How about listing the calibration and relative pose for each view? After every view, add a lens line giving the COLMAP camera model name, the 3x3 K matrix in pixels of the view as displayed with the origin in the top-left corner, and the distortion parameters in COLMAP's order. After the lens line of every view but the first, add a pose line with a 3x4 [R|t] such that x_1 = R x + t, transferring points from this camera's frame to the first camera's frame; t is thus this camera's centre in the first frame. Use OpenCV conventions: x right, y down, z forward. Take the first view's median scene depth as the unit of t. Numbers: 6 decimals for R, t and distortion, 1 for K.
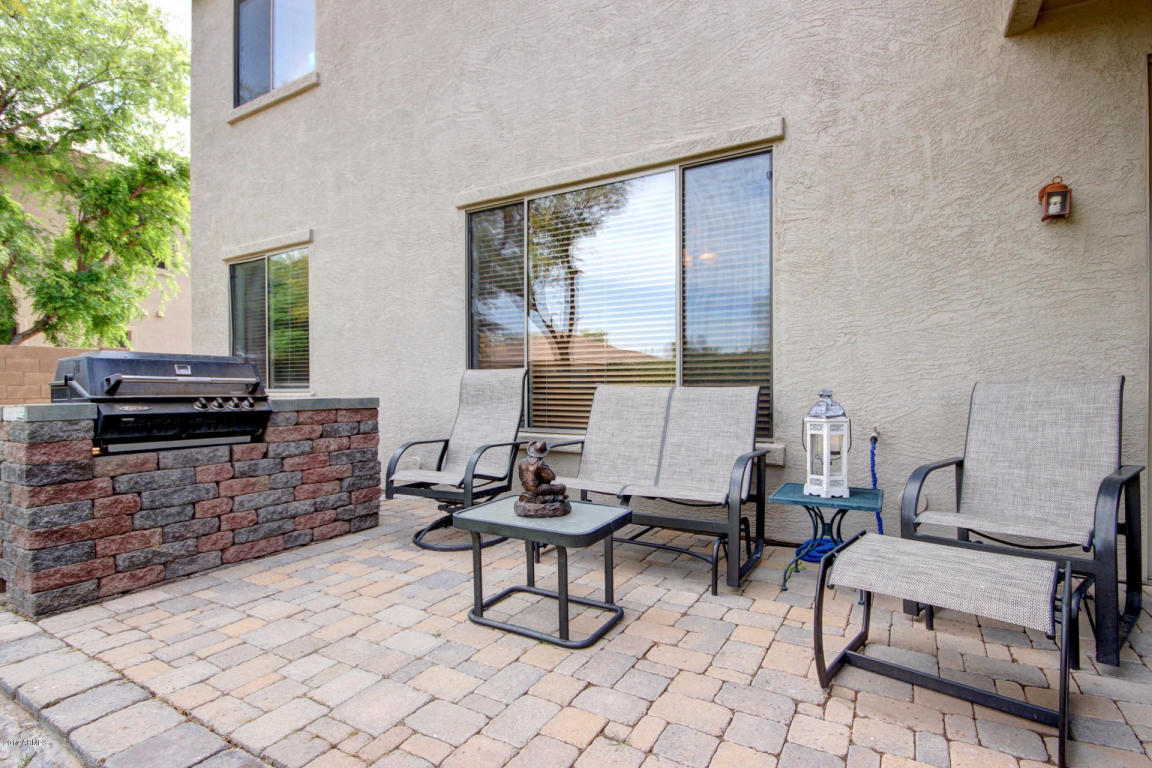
lens RADIAL K [[539.6, 0, 588.6], [0, 539.6, 393.7], [0, 0, 1]] dist [-0.000294, 0.000016]
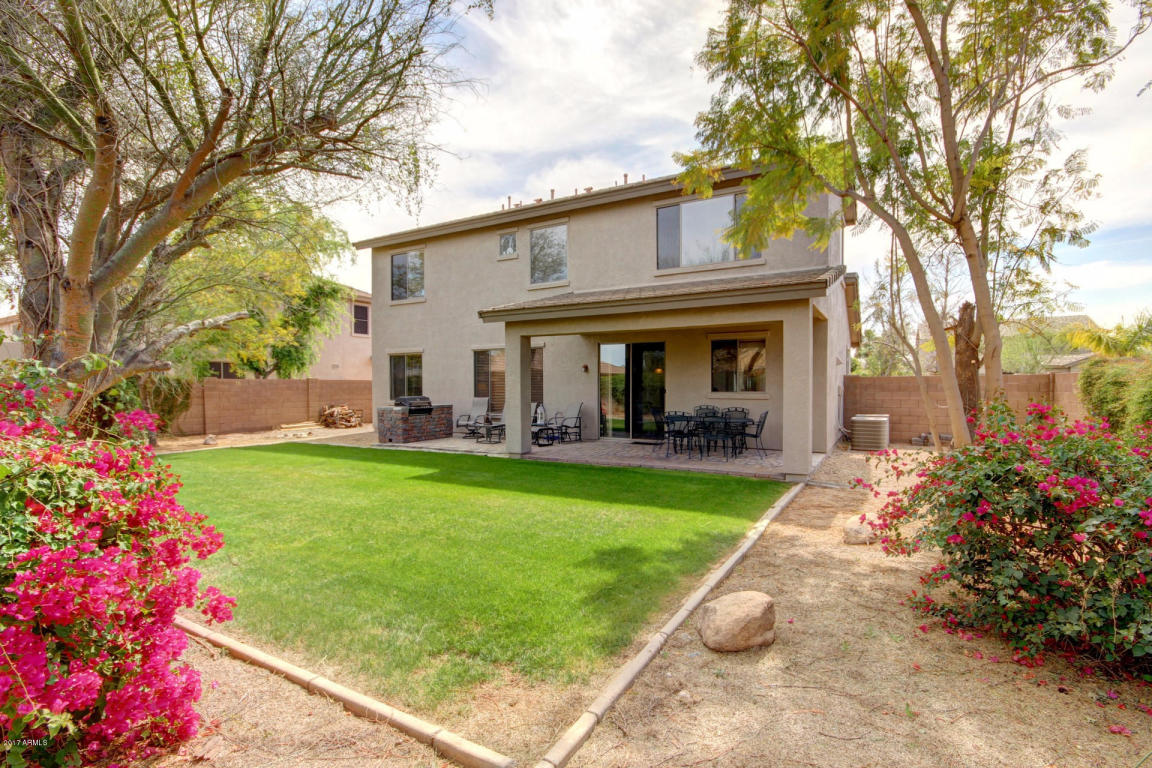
lens RADIAL K [[539.6, 0, 588.6], [0, 539.6, 393.7], [0, 0, 1]] dist [-0.000294, 0.000016]
pose [[0.999912, -0.005159, -0.012249, 0.619433], [0.005317, 0.999902, 0.012930, -0.111025], [0.012181, -0.012994, 0.999841, -2.773641]]
